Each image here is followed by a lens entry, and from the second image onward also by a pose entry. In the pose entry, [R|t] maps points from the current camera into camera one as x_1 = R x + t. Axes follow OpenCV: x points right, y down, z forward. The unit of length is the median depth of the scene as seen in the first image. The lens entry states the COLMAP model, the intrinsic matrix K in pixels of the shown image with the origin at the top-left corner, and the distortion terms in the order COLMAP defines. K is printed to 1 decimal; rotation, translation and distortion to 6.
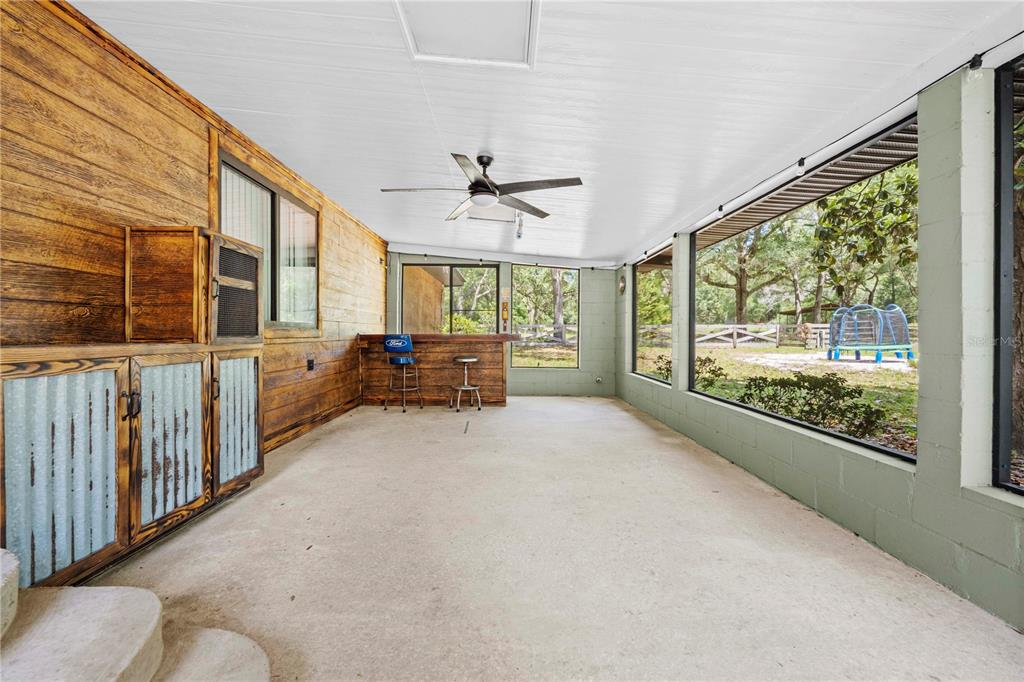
lens RADIAL K [[413.8, 0, 513.0], [0, 413.8, 337.4], [0, 0, 1]] dist [-0.000617, 0.000113]
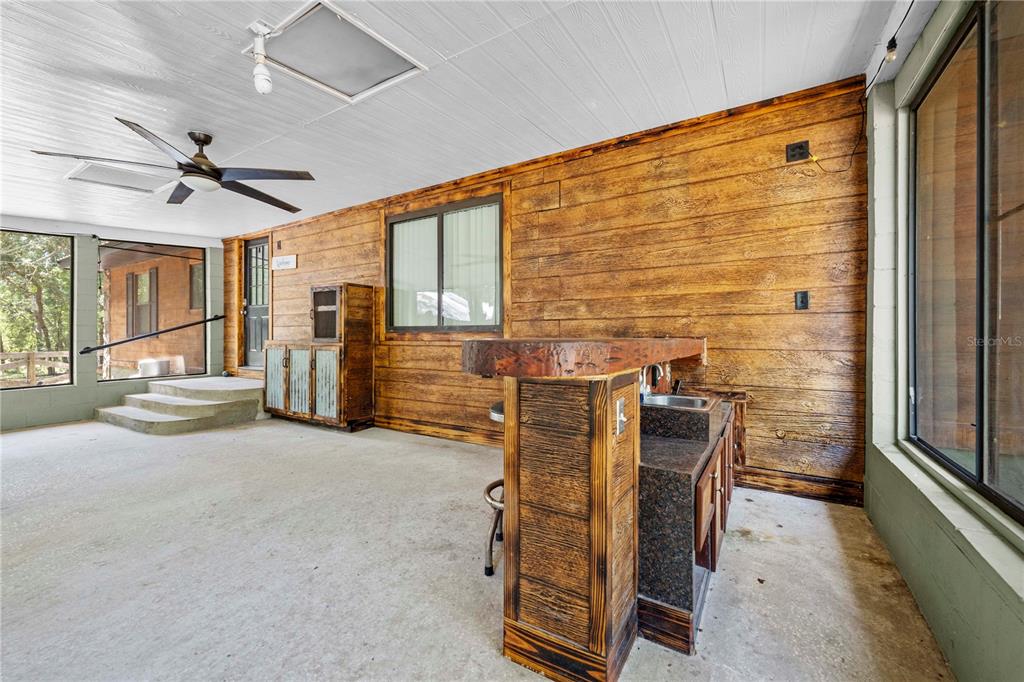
lens RADIAL K [[413.8, 0, 515.1], [0, 413.8, 335.8], [0, 0, 1]] dist [-0.000617, 0.000113]
pose [[-0.531249, -0.001780, -0.847214, 0.402915], [-0.009431, 0.999948, 0.003813, -0.027206], [0.847163, 0.010016, -0.531239, 2.576241]]
